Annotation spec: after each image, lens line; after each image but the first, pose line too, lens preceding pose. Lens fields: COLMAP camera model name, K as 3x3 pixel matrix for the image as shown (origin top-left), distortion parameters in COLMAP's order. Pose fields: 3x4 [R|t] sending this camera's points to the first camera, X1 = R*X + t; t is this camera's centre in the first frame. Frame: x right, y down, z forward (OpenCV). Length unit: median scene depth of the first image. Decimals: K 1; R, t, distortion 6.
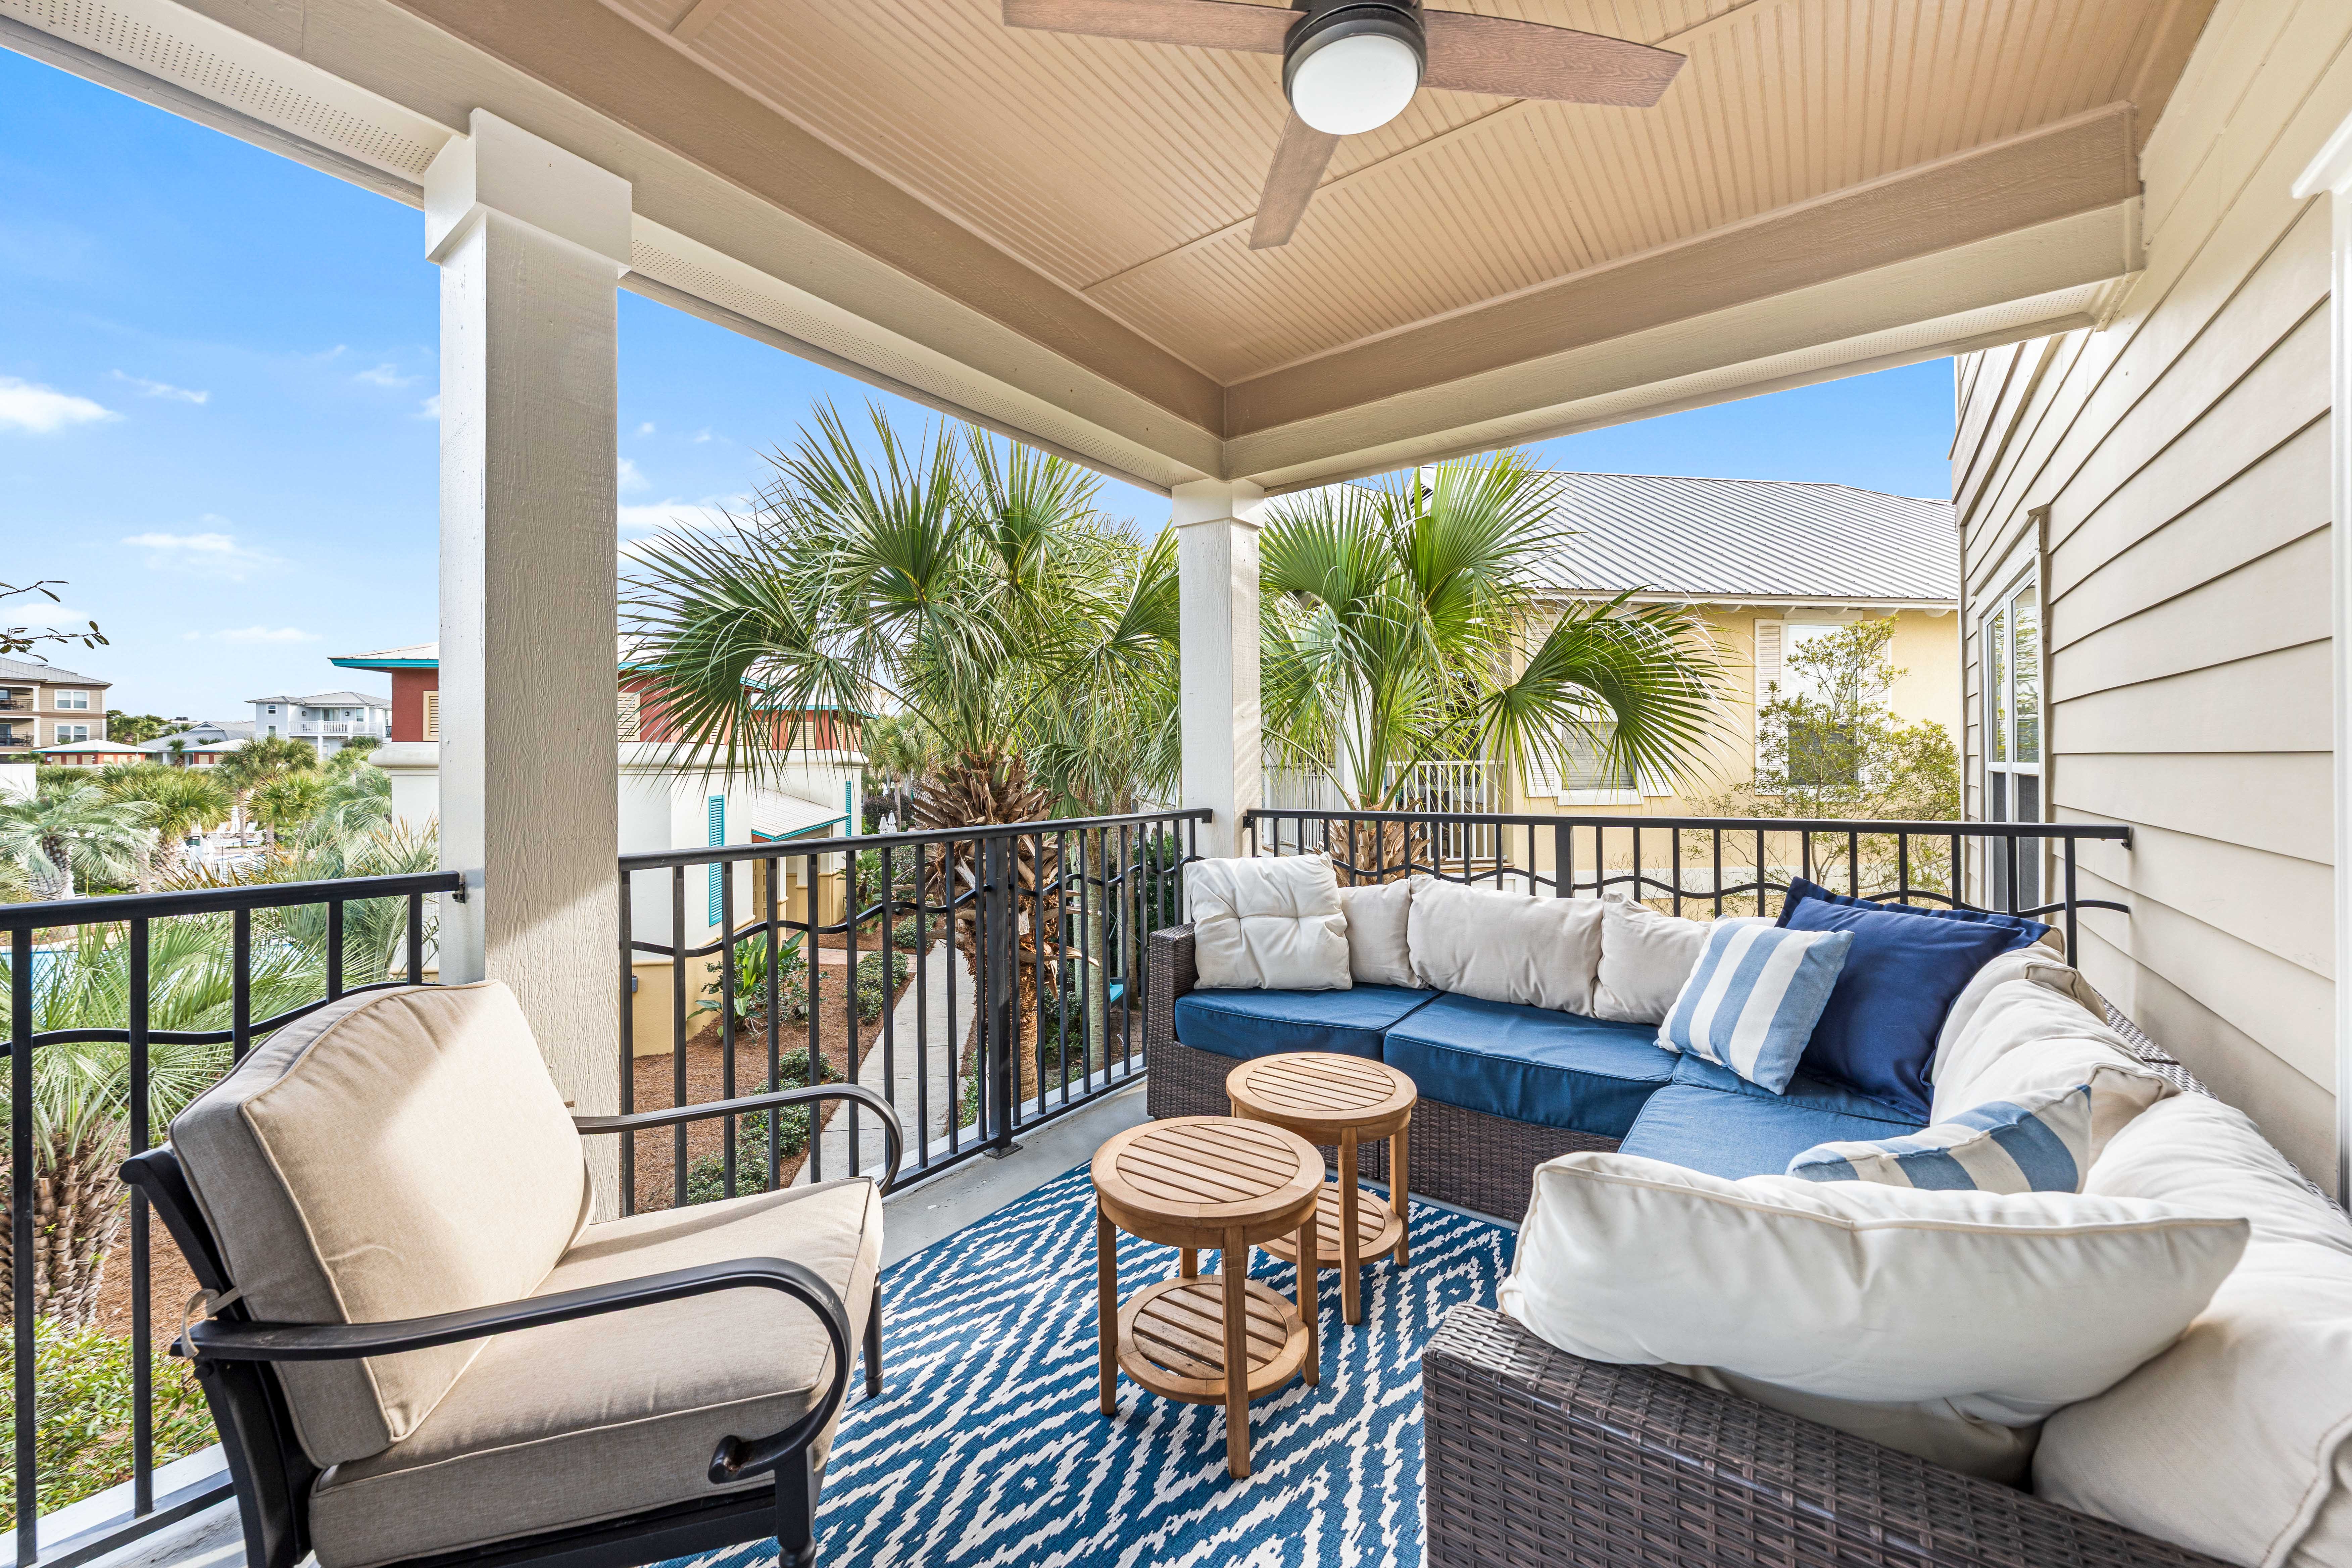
lens RADIAL K [[897.1, 0, 1167.7], [0, 897.1, 788.8], [0, 0, 1]] dist [-0.002627, 0.000107]
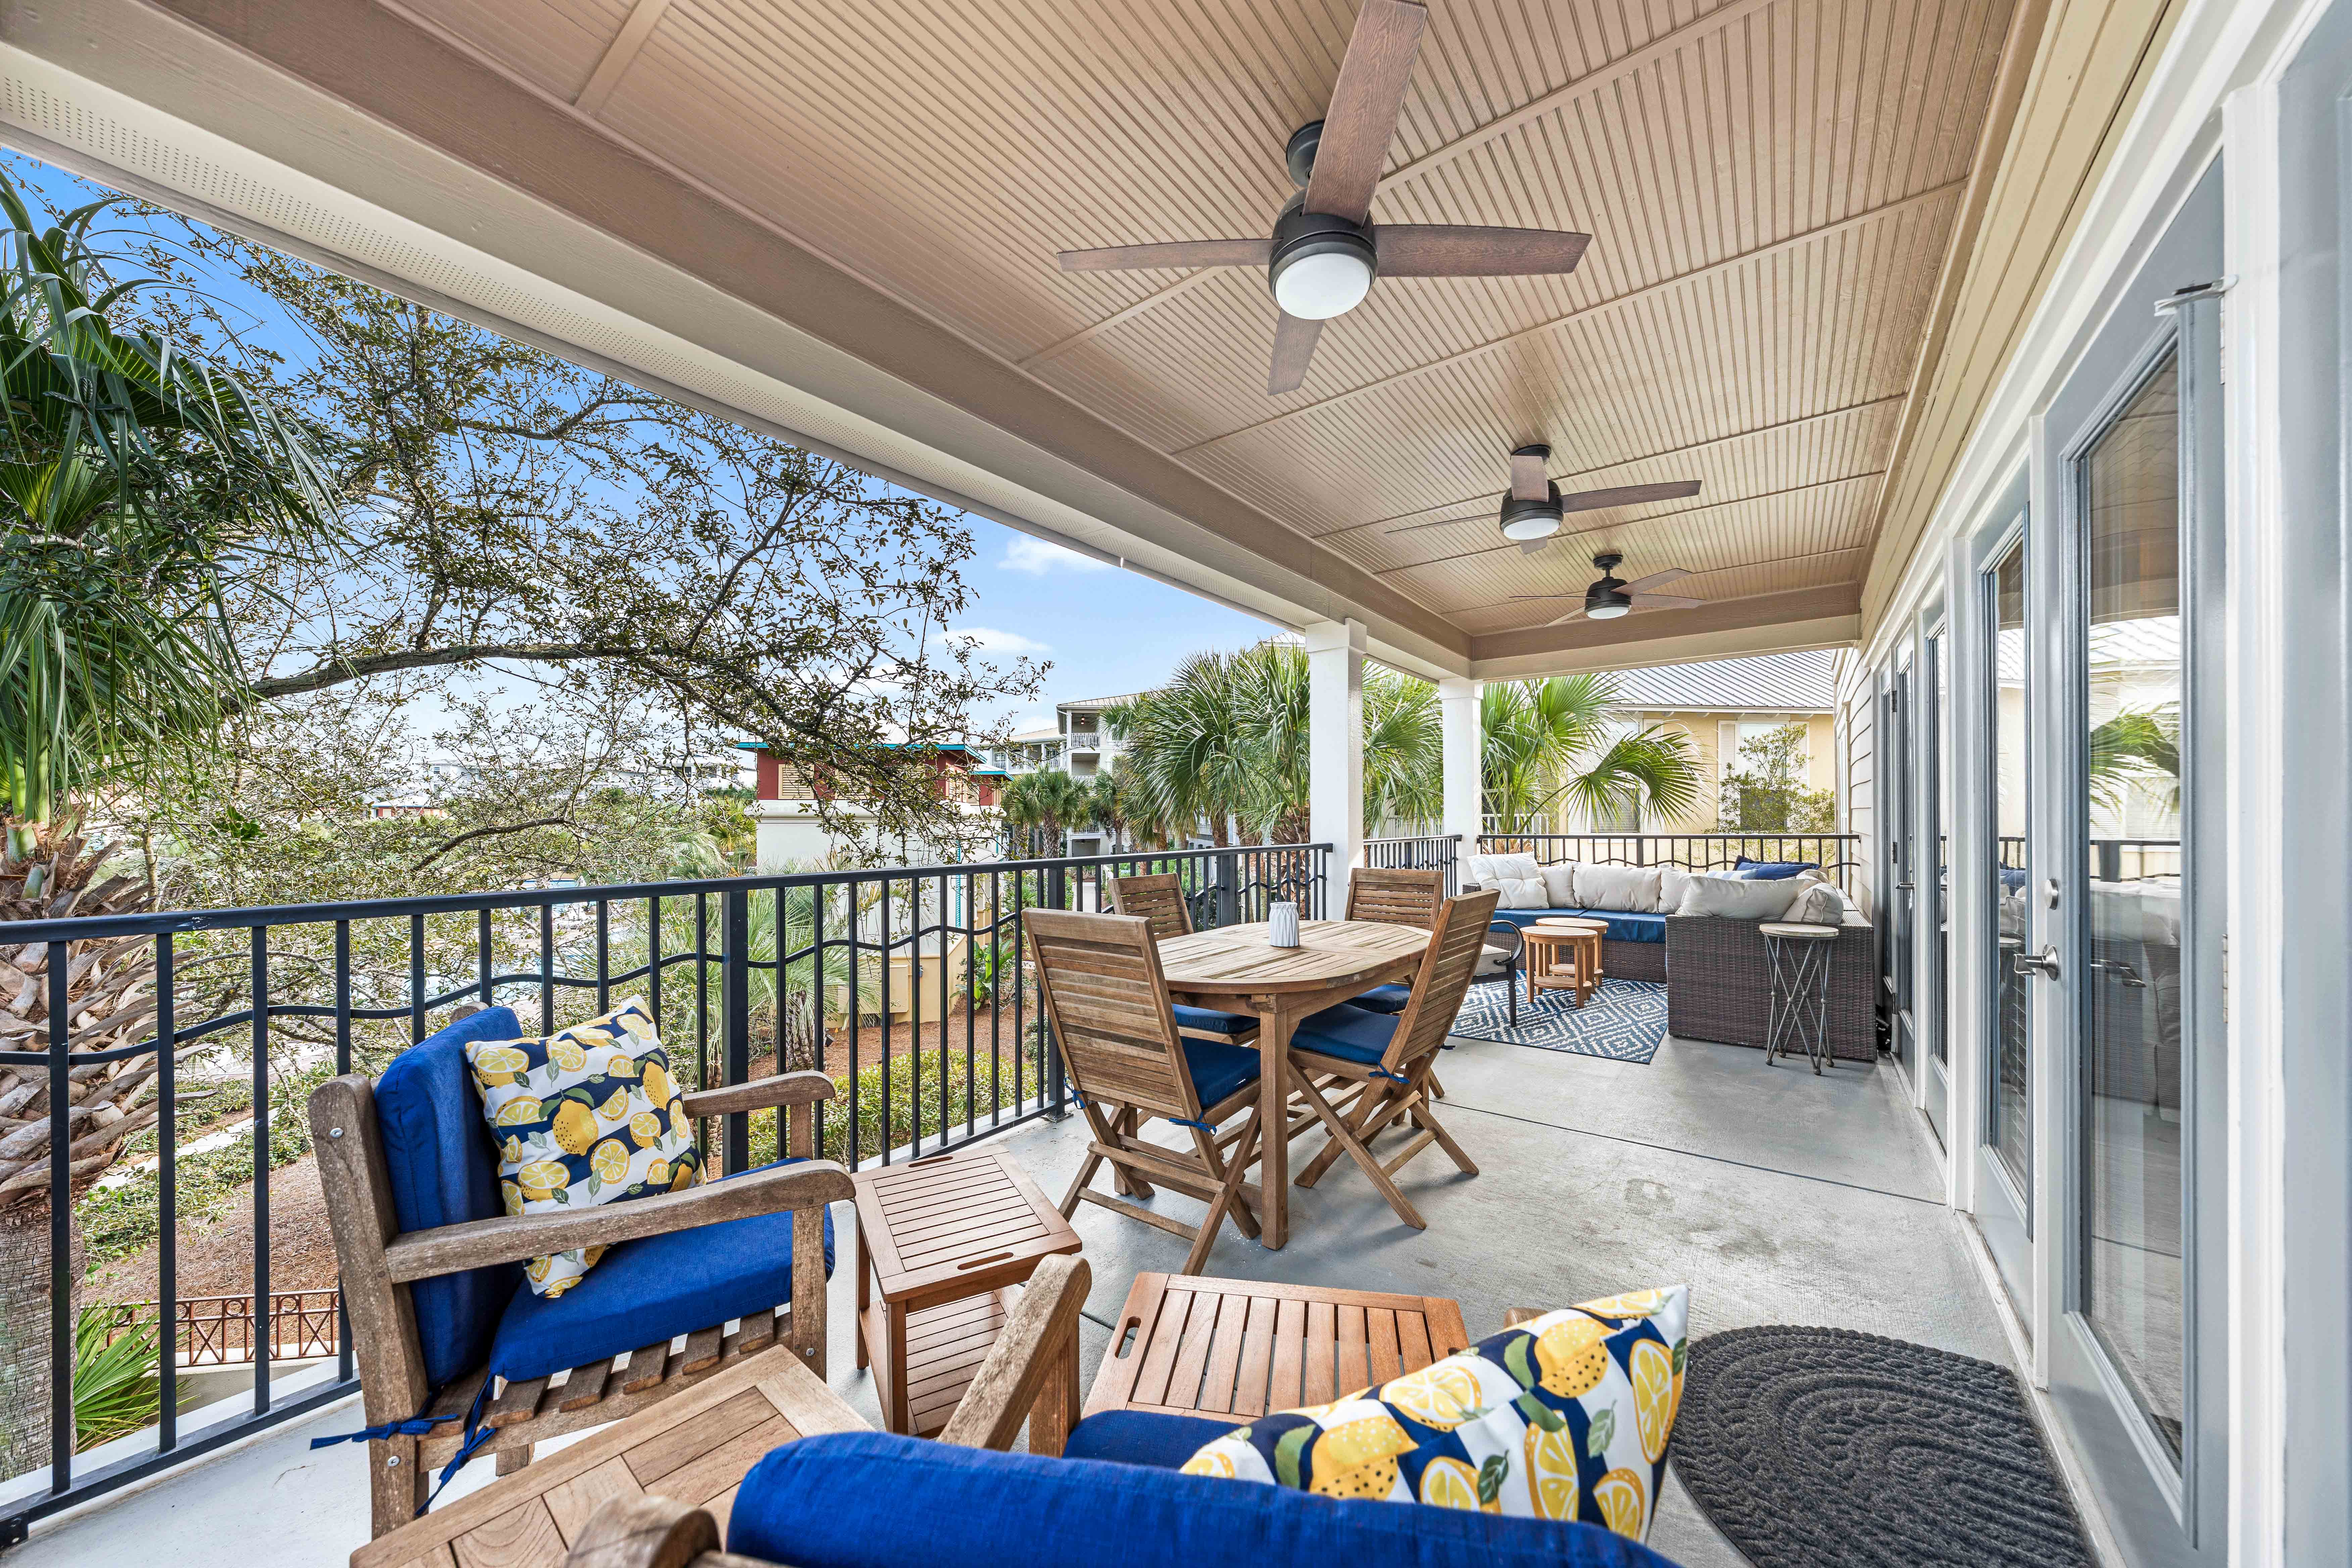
lens RADIAL K [[804.5, 0, 1183.4], [0, 804.5, 843.9], [0, 0, 1]] dist [-0.000043, 0.000003]
pose [[0.999994, 0.001766, -0.002931, -0.739261], [-0.001755, 0.999992, 0.003693, 0.048328], [0.002937, -0.003688, 0.999989, -1.095835]]
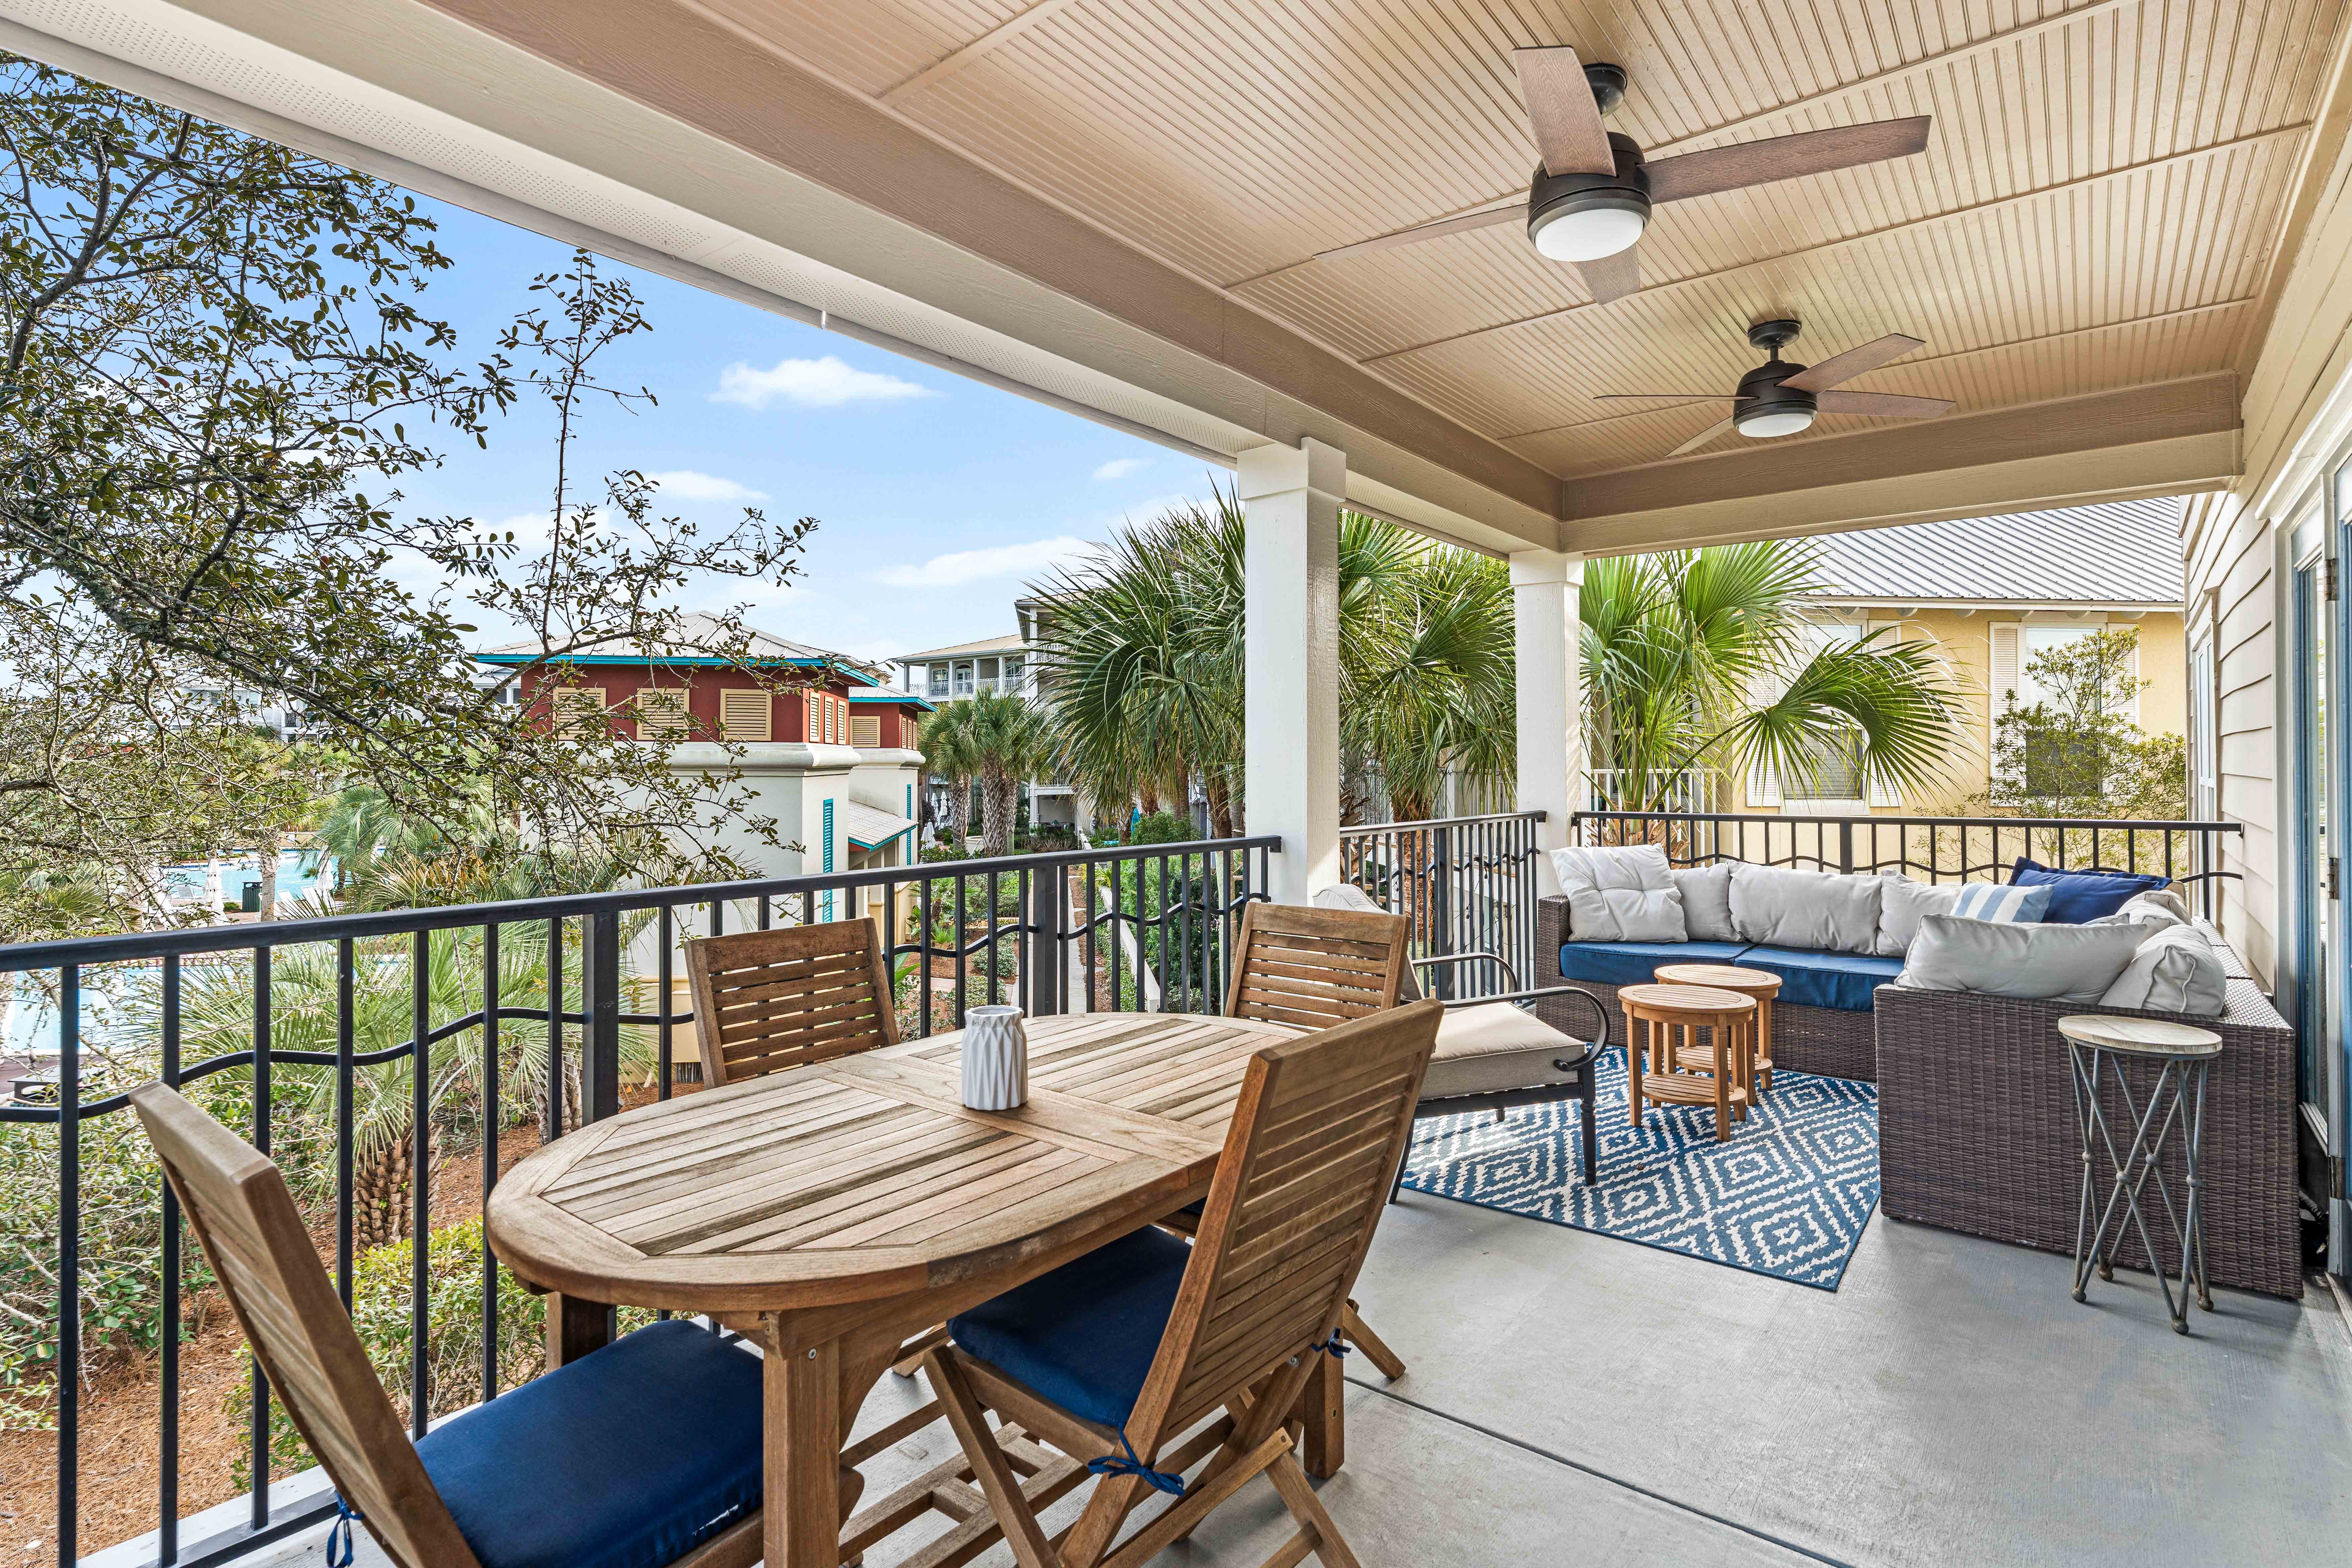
lens RADIAL K [[1151.1, 0, 1176.0], [0, 1151.1, 784.0], [0, 0, 1]] dist [0.008329, -0.000436]
pose [[0.999399, 0.006808, -0.034000, -0.512940], [-0.007159, 0.999922, -0.010211, 0.005998], [0.033928, 0.010448, 0.999370, -0.781518]]
